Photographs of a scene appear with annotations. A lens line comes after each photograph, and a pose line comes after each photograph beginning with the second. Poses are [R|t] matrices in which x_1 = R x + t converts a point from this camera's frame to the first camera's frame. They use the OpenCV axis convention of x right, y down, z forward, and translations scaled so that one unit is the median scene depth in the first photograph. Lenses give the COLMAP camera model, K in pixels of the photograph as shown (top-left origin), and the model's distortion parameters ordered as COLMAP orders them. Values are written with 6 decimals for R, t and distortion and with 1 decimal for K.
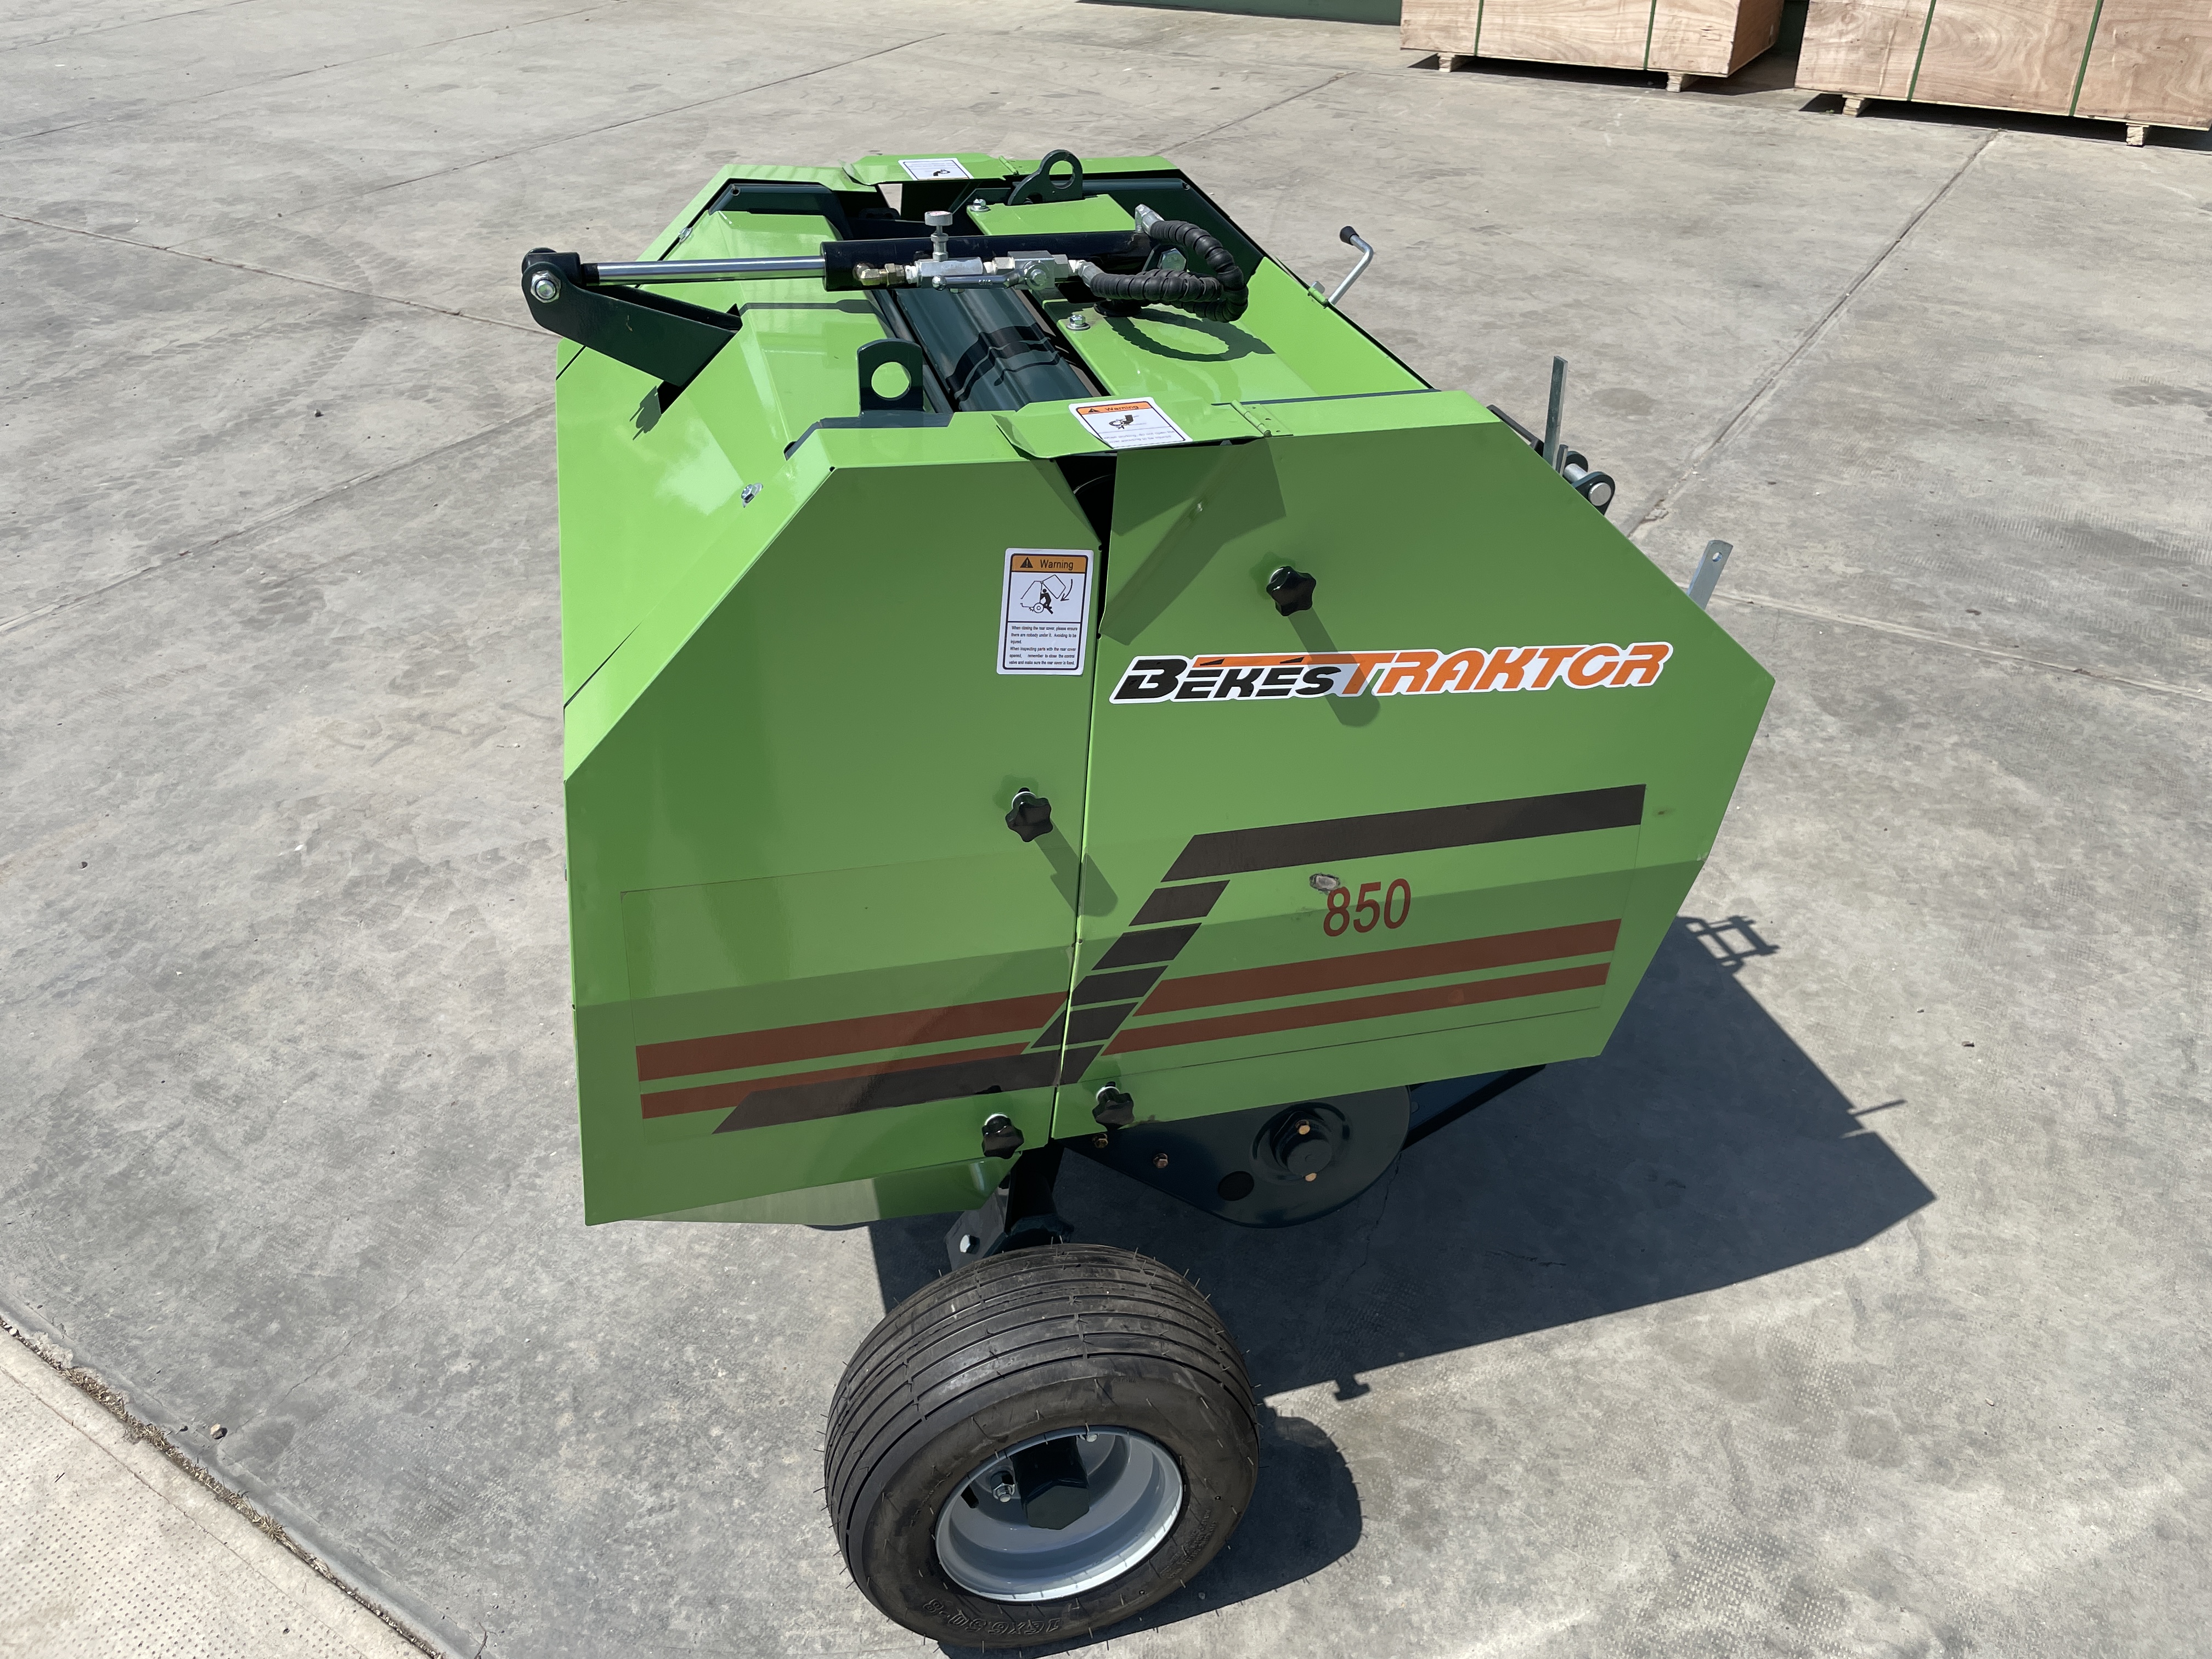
lens RADIAL K [[1685.7, 0, 1098.3], [0, 1685.7, 808.5], [0, 0, 1]] dist [0.080895, -0.116004]
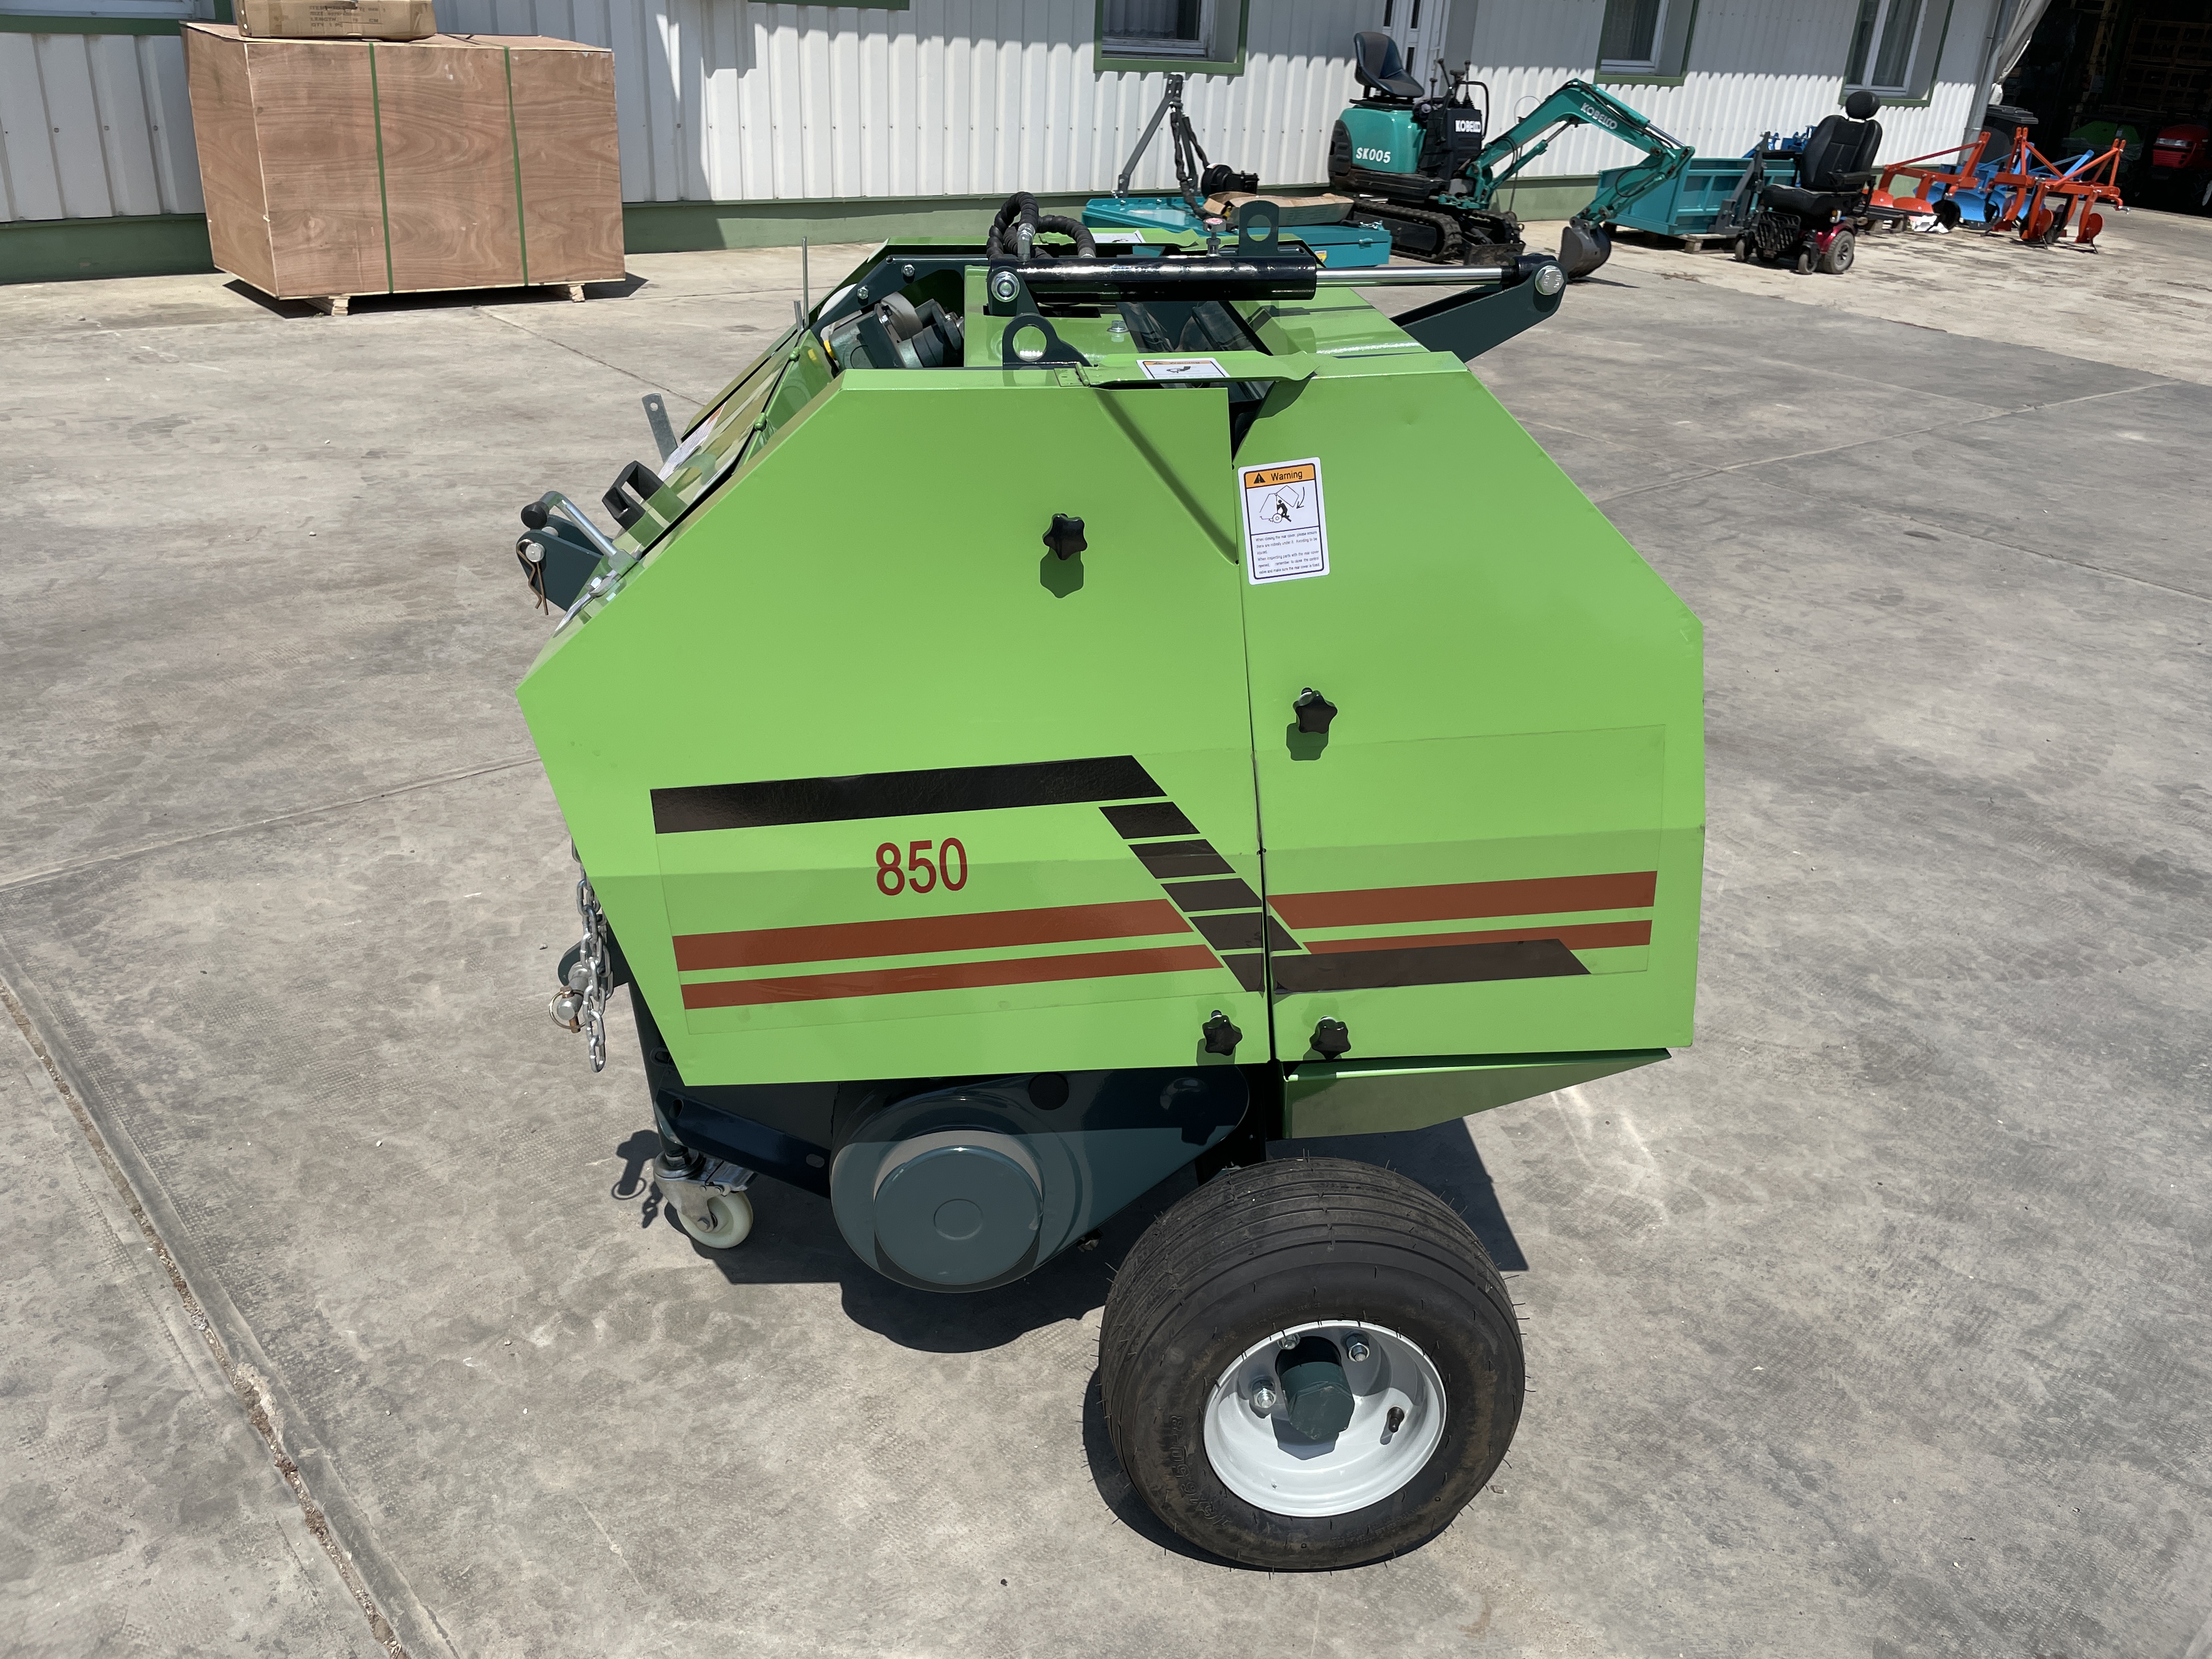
lens RADIAL K [[1685.7, 0, 1107.6], [0, 1685.7, 814.0], [0, 0, 1]] dist [0.080895, -0.116004]
pose [[0.255859, -0.381523, 0.888243, -1.604473], [0.479244, 0.848031, 0.226205, -0.579173], [-0.839560, 0.367808, 0.399819, 1.123643]]
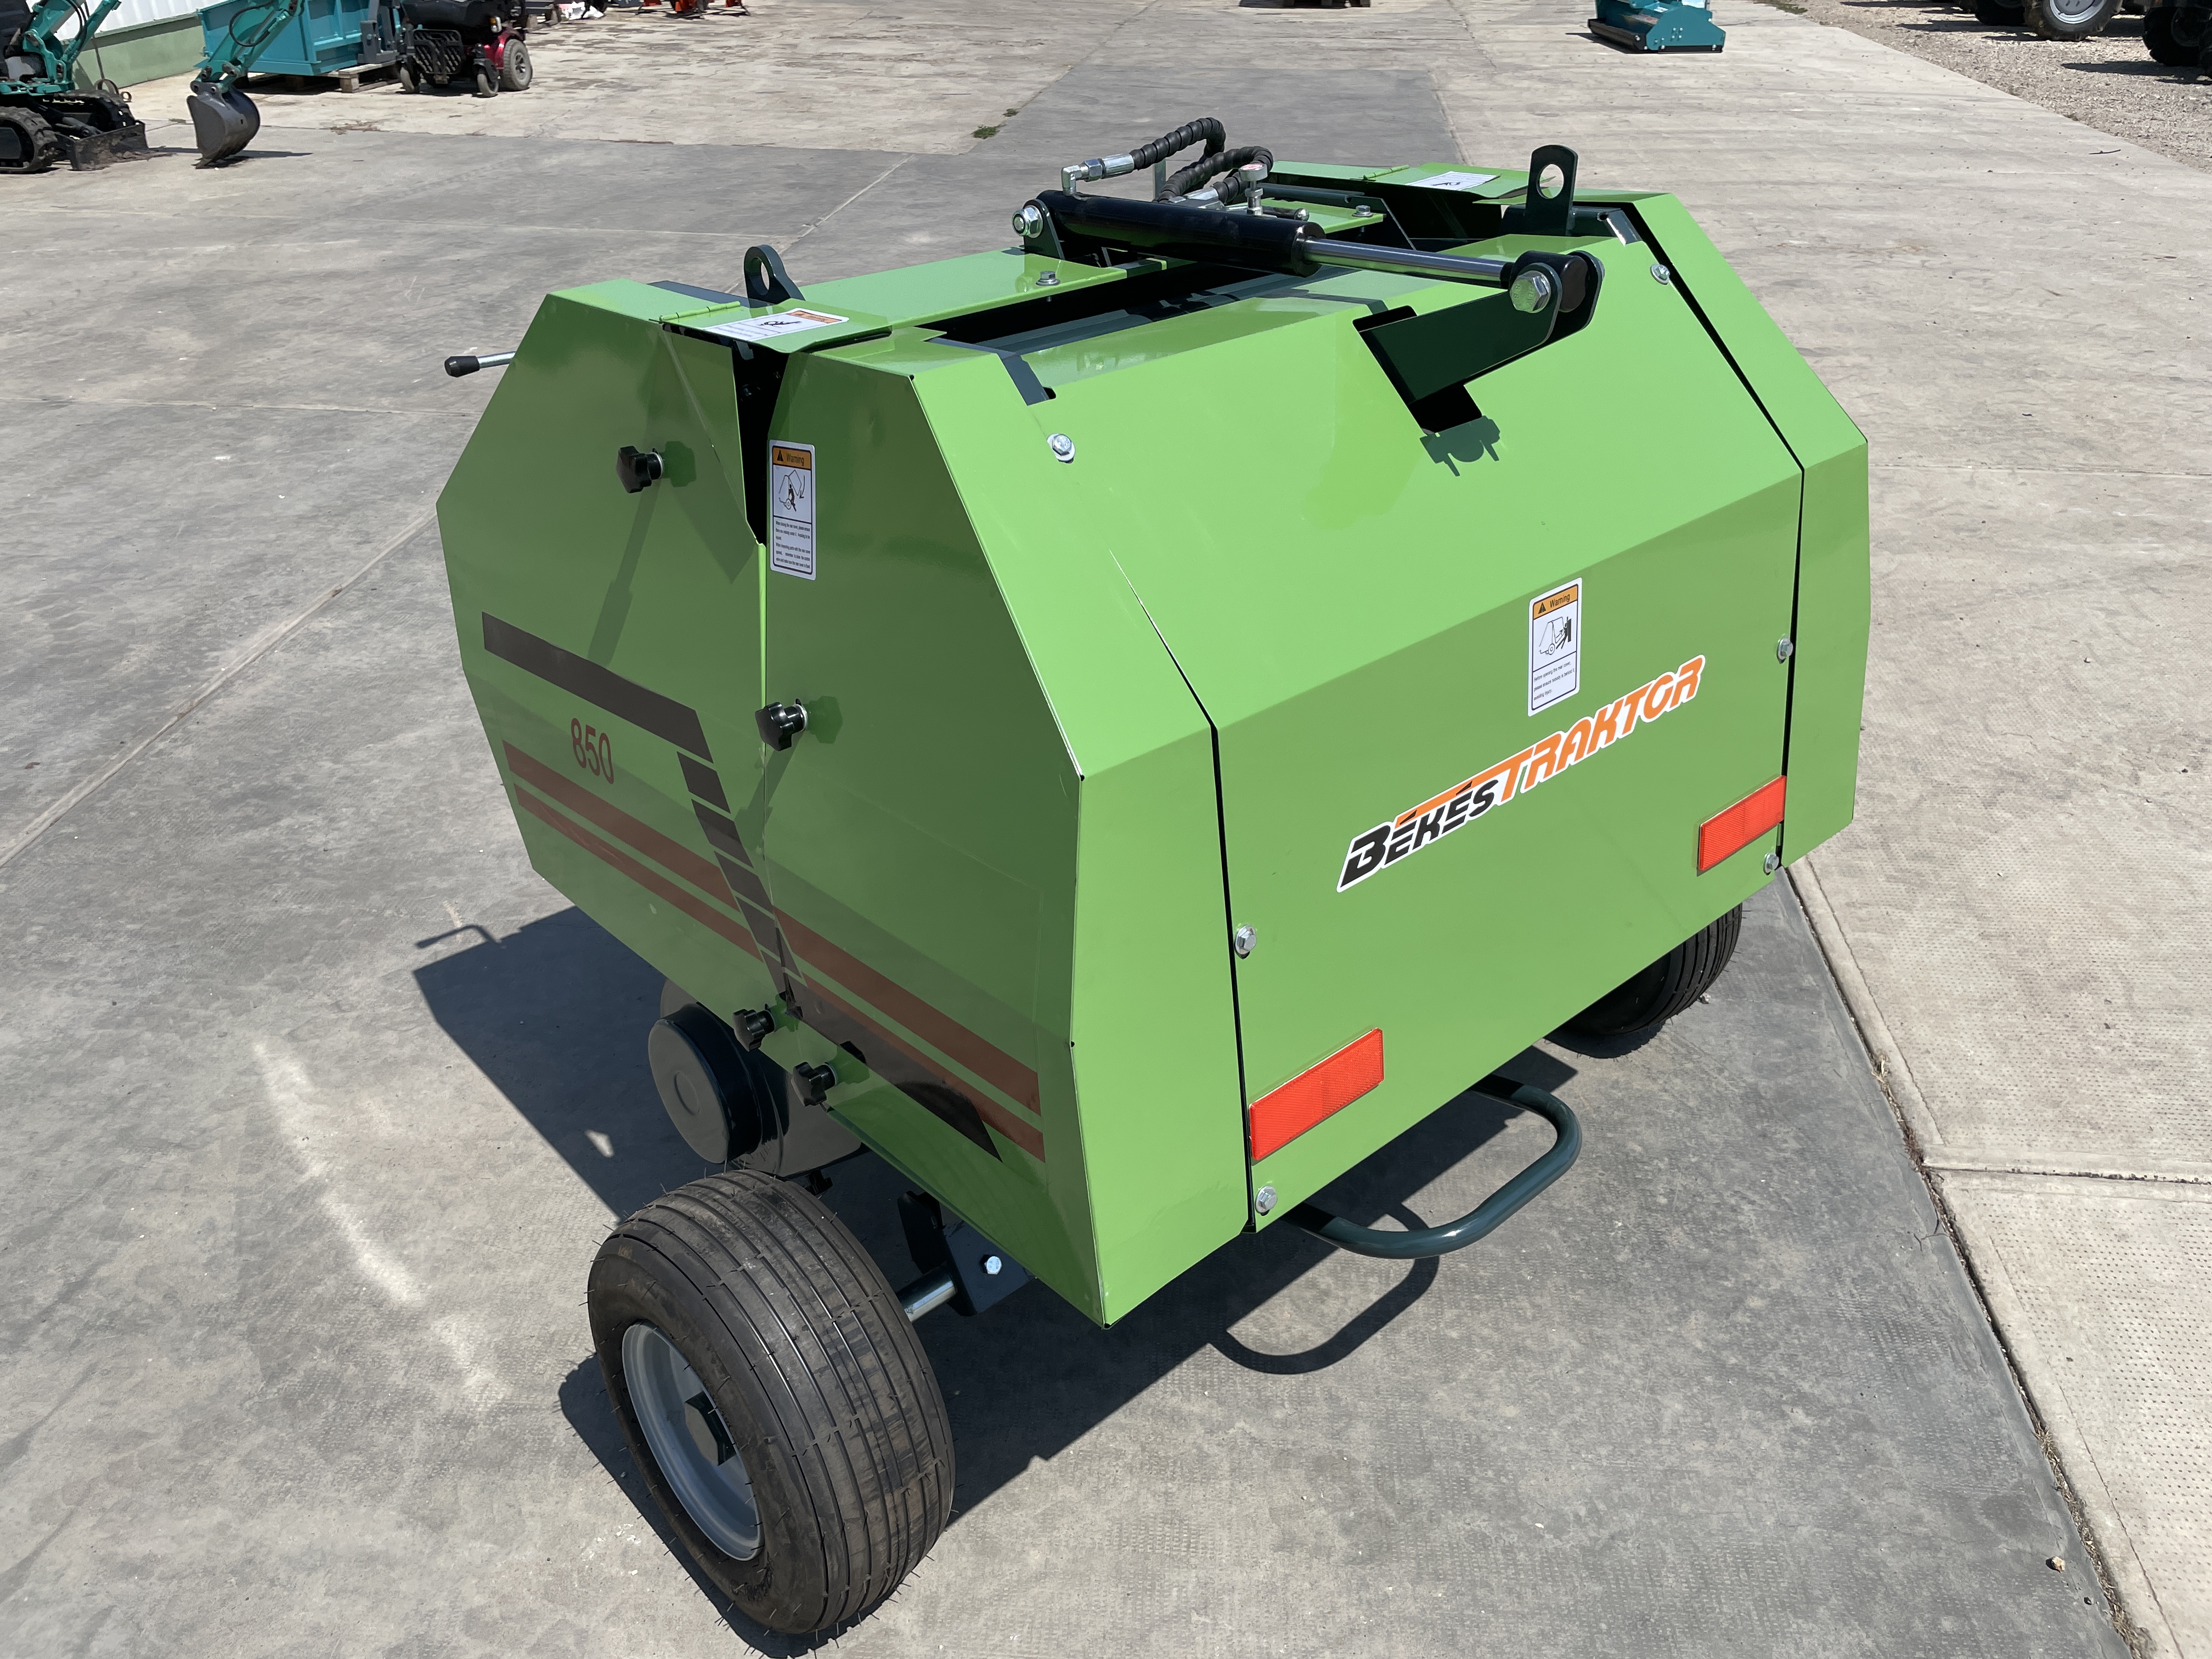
lens RADIAL K [[1685.7, 0, 1102.2], [0, 1685.7, 823.8], [0, 0, 1]] dist [0.080895, -0.116004]
pose [[-0.445249, -0.435163, 0.782551, -0.798989], [0.515885, 0.589659, 0.621422, -0.634967], [-0.731858, 0.680394, -0.038051, 1.111644]]
